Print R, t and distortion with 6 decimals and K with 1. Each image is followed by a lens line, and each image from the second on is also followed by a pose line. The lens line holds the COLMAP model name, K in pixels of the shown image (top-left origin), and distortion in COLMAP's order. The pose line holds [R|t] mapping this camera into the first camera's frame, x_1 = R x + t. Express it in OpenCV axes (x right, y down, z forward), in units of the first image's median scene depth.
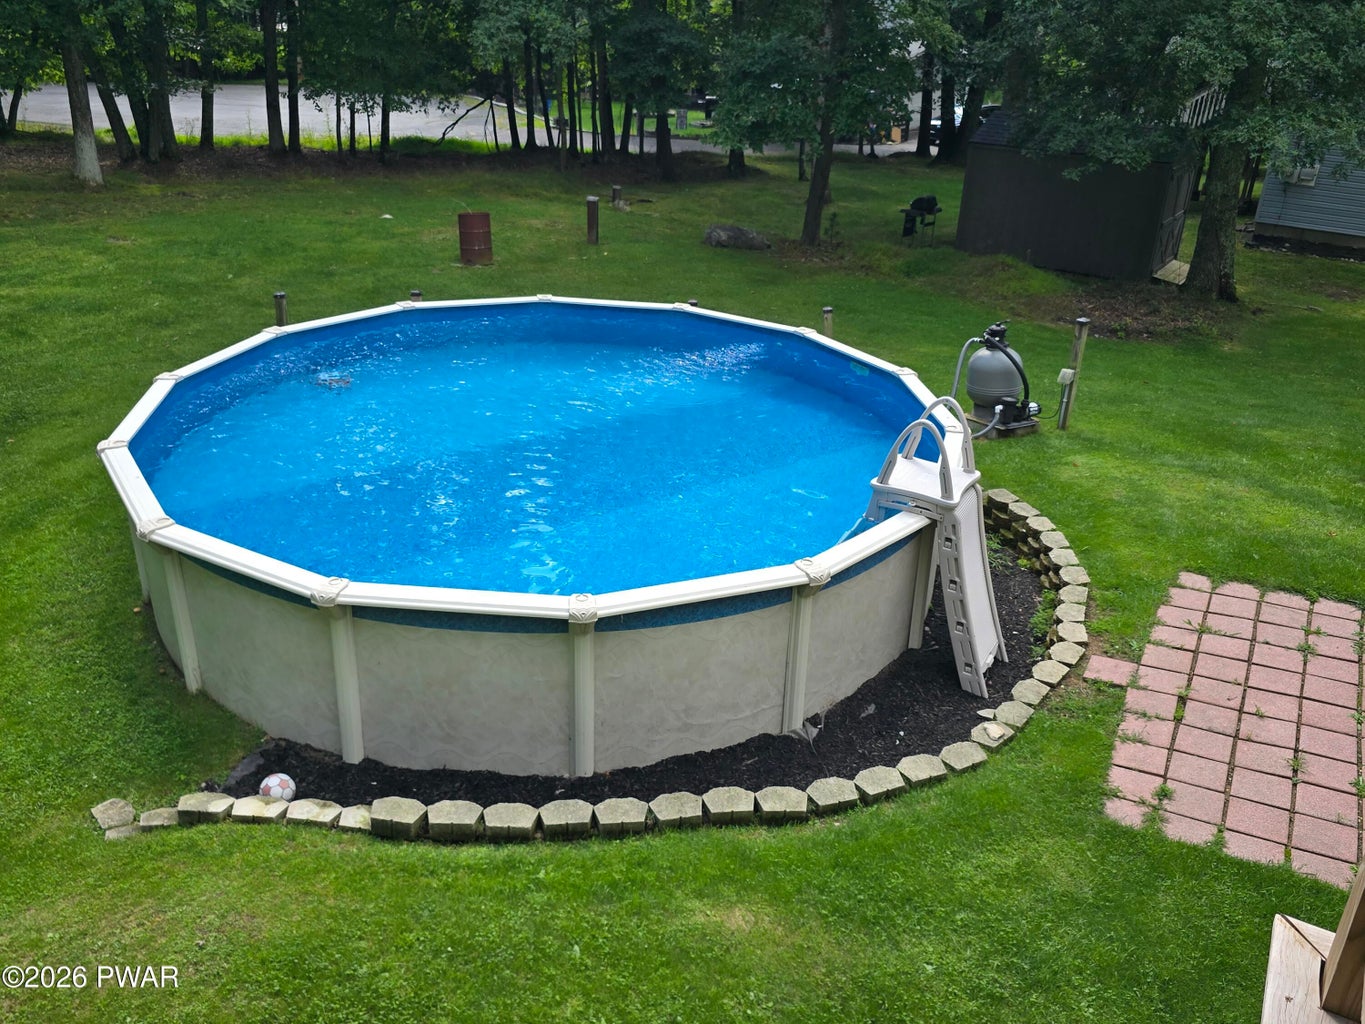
lens RADIAL K [[1199.0, 0, 681.7], [0, 1199.0, 512.4], [0, 0, 1]] dist [0.047349, -0.037154]
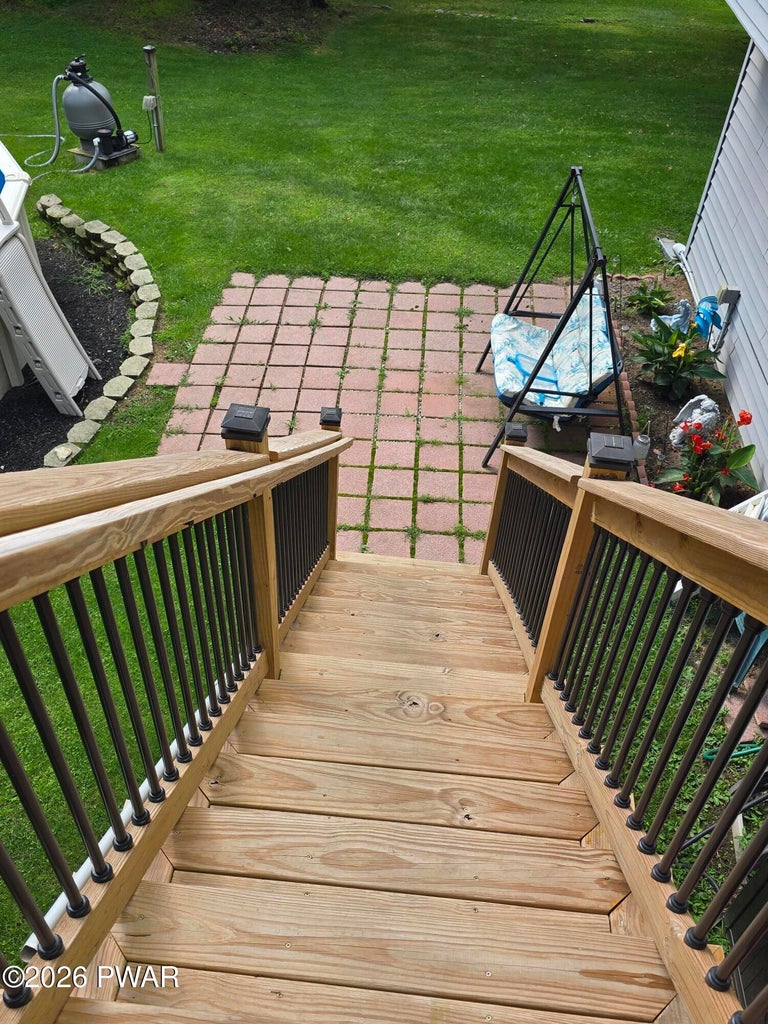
lens RADIAL K [[899.5, 0, 383.7], [0, 899.5, 510.9], [0, 0, 1]] dist [0.047349, -0.037154]
pose [[0.914885, -0.268444, 0.301536, 0.199657], [0.158294, 0.925619, 0.343762, -0.018584], [-0.371388, -0.266771, 0.889328, 0.046701]]
